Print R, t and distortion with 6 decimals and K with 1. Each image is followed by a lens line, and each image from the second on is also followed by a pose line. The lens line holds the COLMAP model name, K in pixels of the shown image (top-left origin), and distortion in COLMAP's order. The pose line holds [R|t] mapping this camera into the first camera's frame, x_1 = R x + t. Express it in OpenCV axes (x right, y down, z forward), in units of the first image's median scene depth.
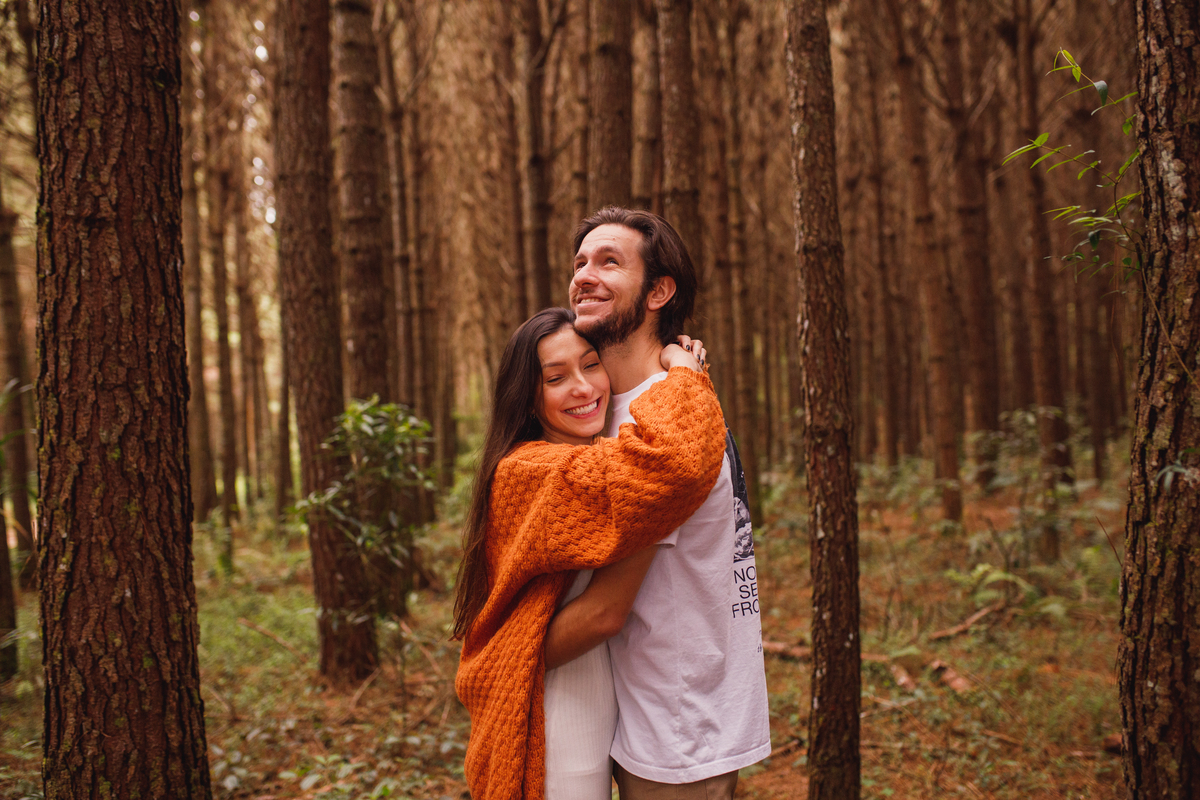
lens RADIAL K [[1132.8, 0, 600.0], [0, 1132.8, 400.0], [0, 0, 1]] dist [-0.016811, -0.012999]
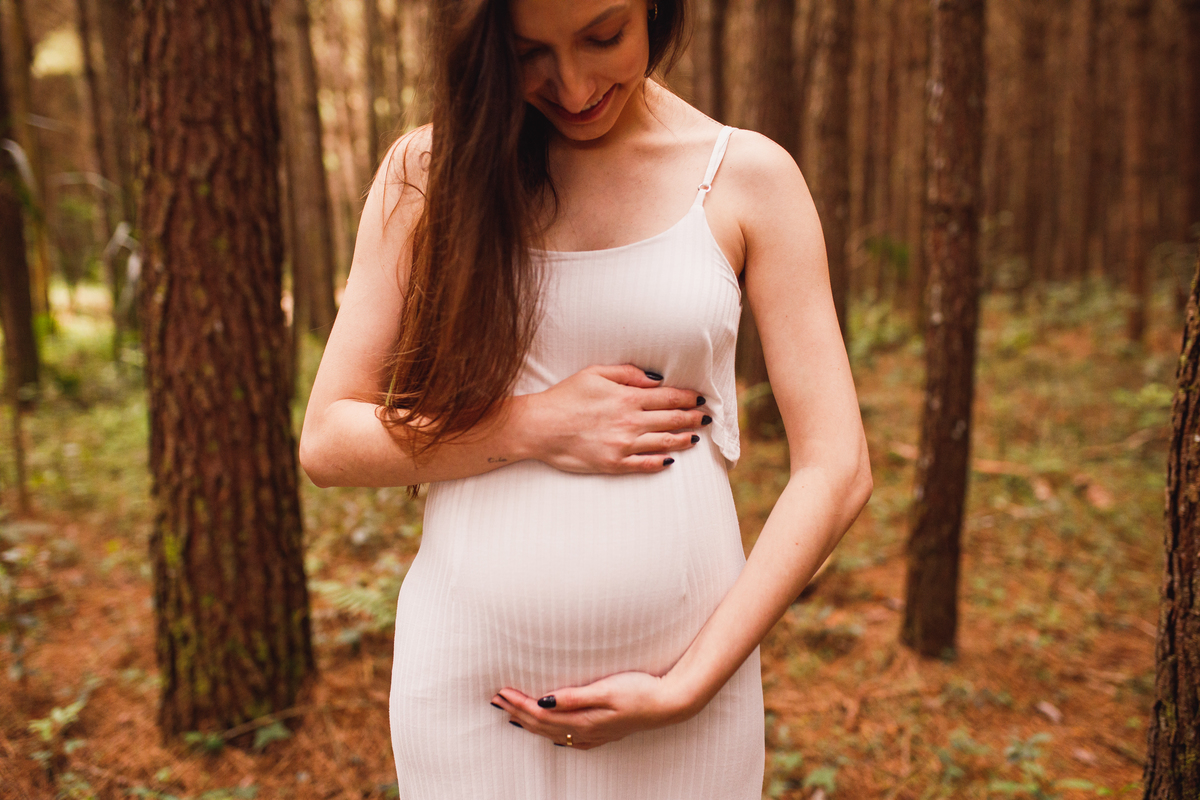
lens RADIAL K [[1146.5, 0, 600.0], [0, 1146.5, 400.0], [0, 0, 1]] dist [-0.066618, 0.002724]
pose [[0.986790, 0.059284, -0.150769, 0.090986], [-0.033736, 0.985434, 0.166680, 0.053285], [0.158454, -0.159391, 0.974416, 0.027407]]
